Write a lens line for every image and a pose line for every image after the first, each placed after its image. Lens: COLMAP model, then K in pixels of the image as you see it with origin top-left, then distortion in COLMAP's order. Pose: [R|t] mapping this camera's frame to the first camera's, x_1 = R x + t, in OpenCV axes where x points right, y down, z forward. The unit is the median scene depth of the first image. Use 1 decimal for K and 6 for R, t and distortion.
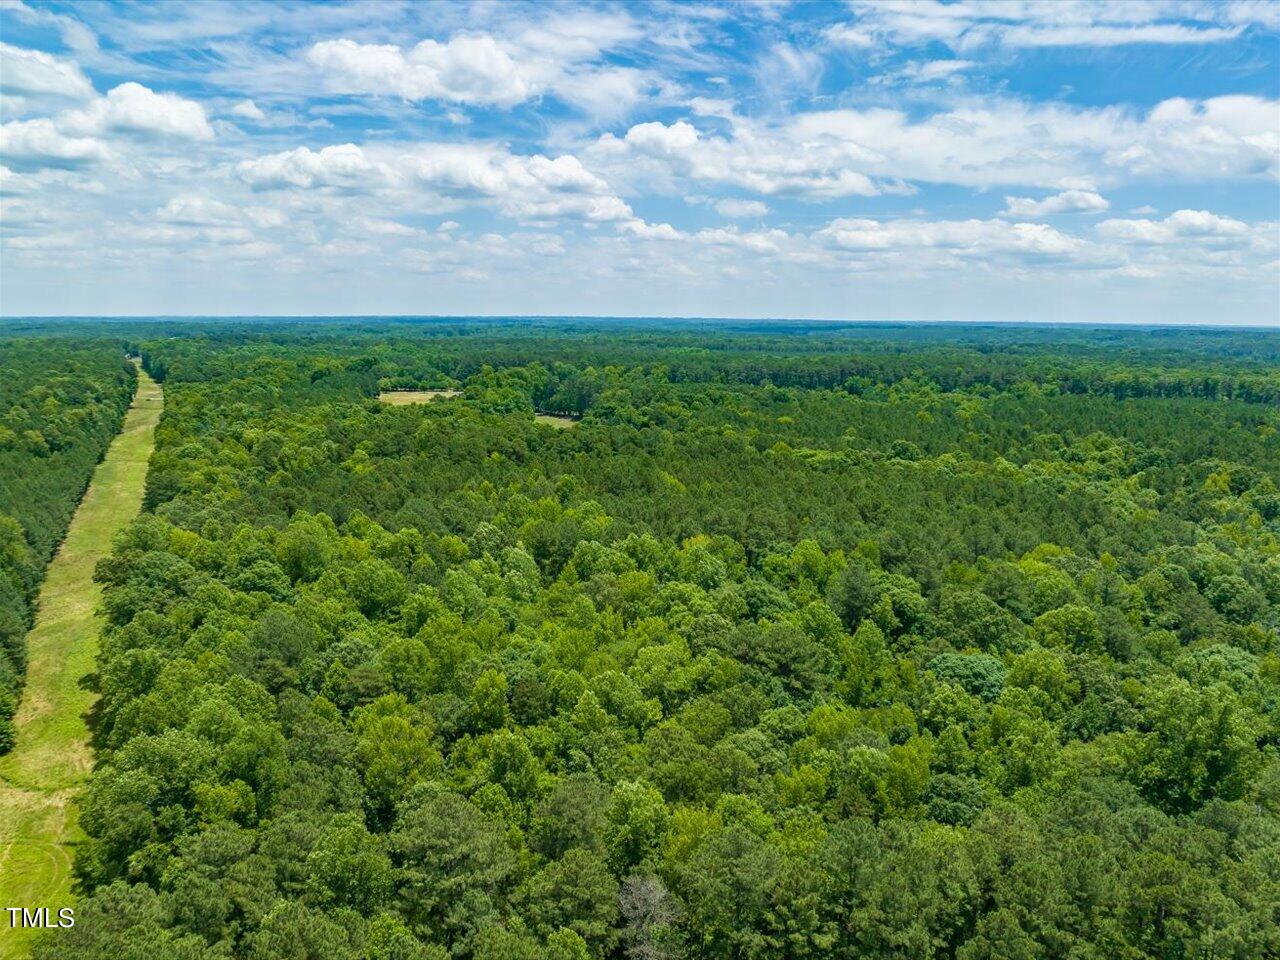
lens RADIAL K [[906.1, 0, 640.0], [0, 906.1, 480.0], [0, 0, 1]] dist [-0.046937, 0.021539]
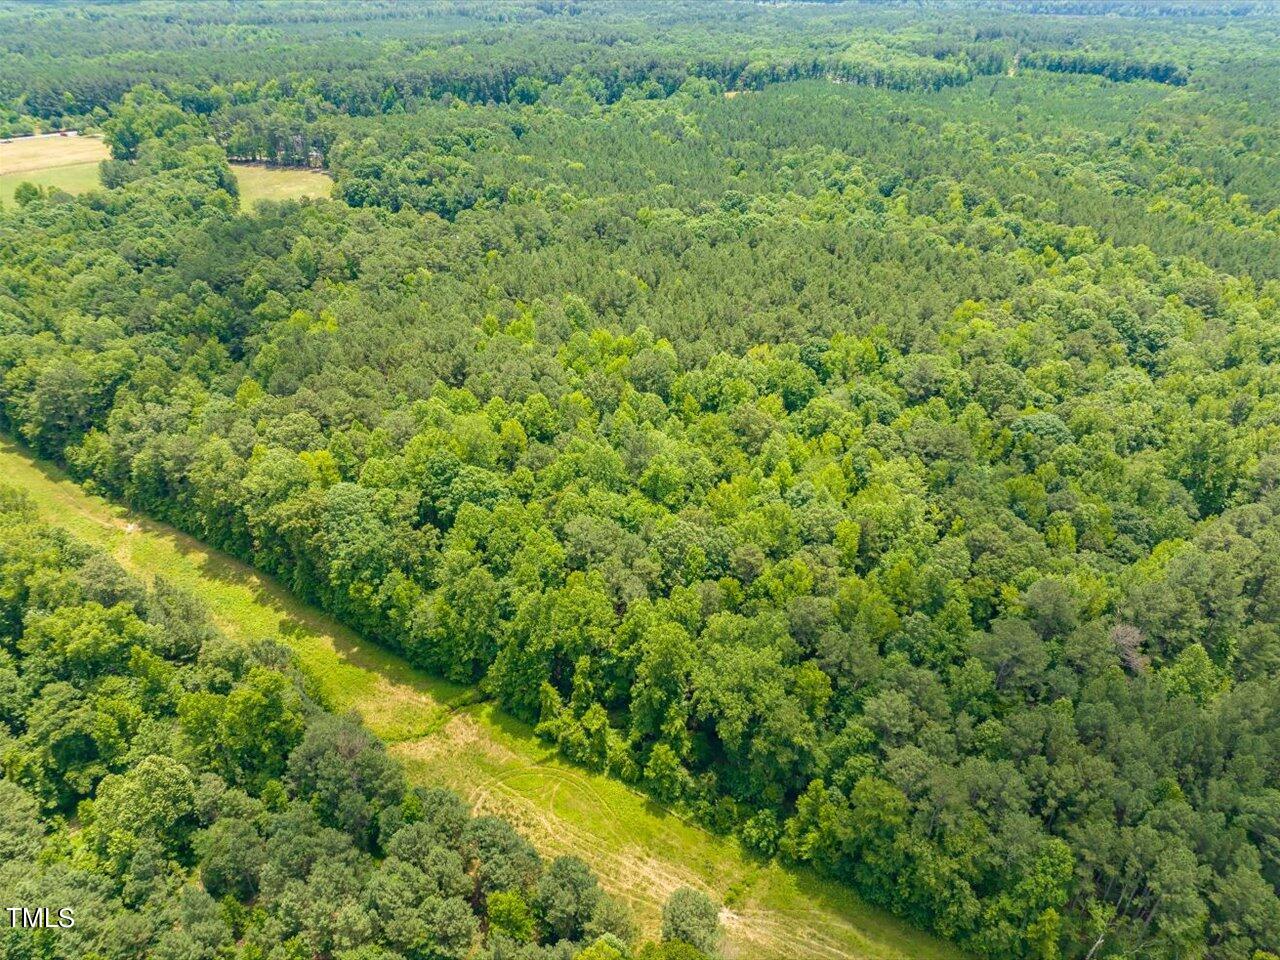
lens RADIAL K [[906.1, 0, 640.0], [0, 906.1, 480.0], [0, 0, 1]] dist [-0.046937, 0.021539]
pose [[0.859986, -0.267868, 0.434363, -0.429149], [0.093617, 0.919527, 0.381715, -0.165016], [-0.501658, -0.287606, 0.815857, 0.036710]]
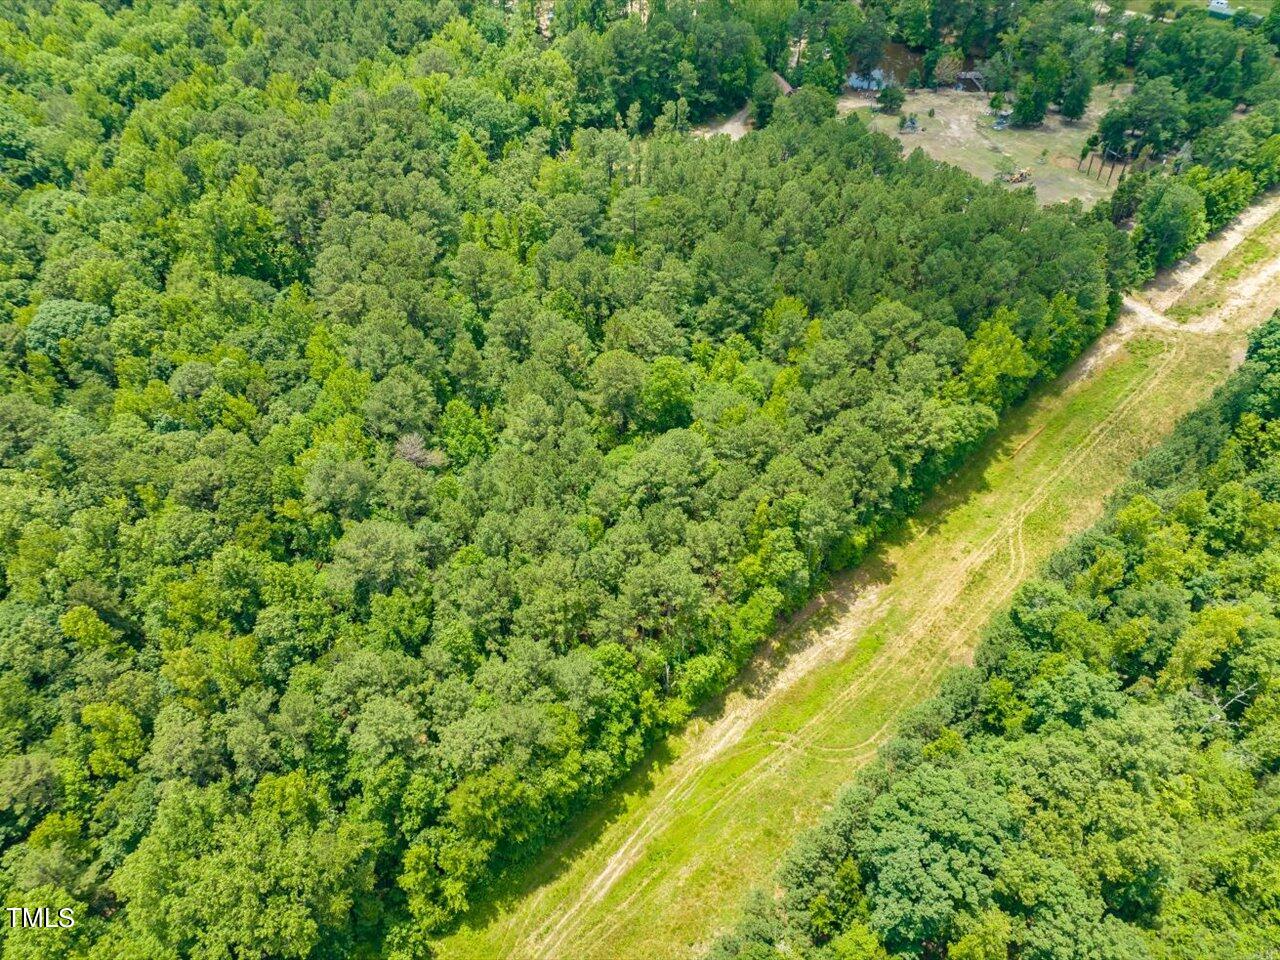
lens RADIAL K [[900.2, 0, 640.0], [0, 900.2, 480.0], [0, 0, 1]] dist [-0.018948, 0.002266]
pose [[-0.284861, -0.711291, 0.642588, -0.345819], [0.167684, 0.623049, 0.763998, -0.194707], [-0.943788, 0.325385, -0.058210, 0.205366]]
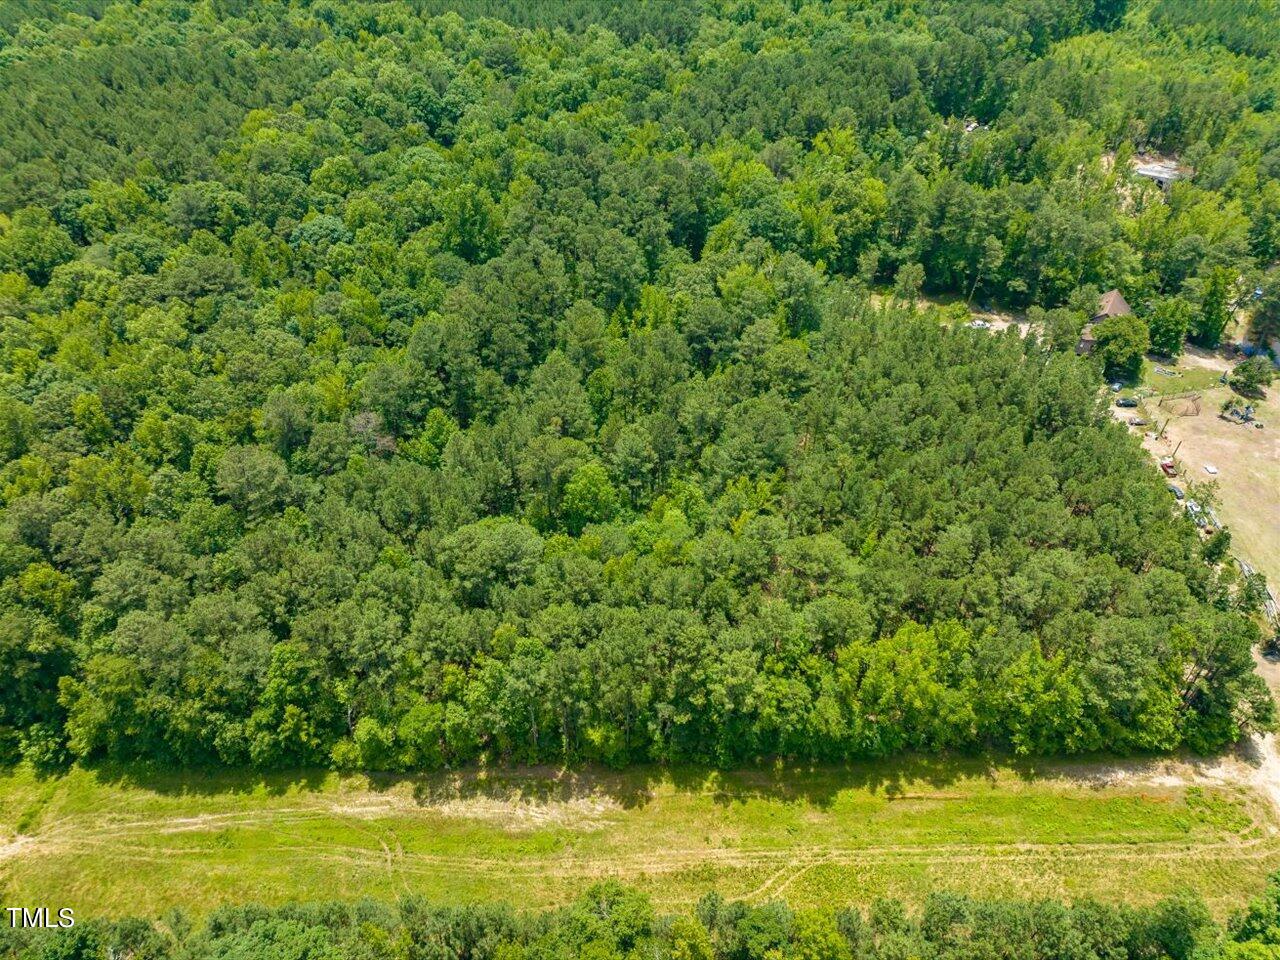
lens RADIAL K [[906.1, 0, 640.0], [0, 906.1, 480.0], [0, 0, 1]] dist [-0.046937, 0.021539]
pose [[0.466370, -0.601850, 0.648287, -0.287680], [0.156137, 0.777367, 0.609361, -0.139154], [-0.870701, -0.182966, 0.456512, -0.105066]]
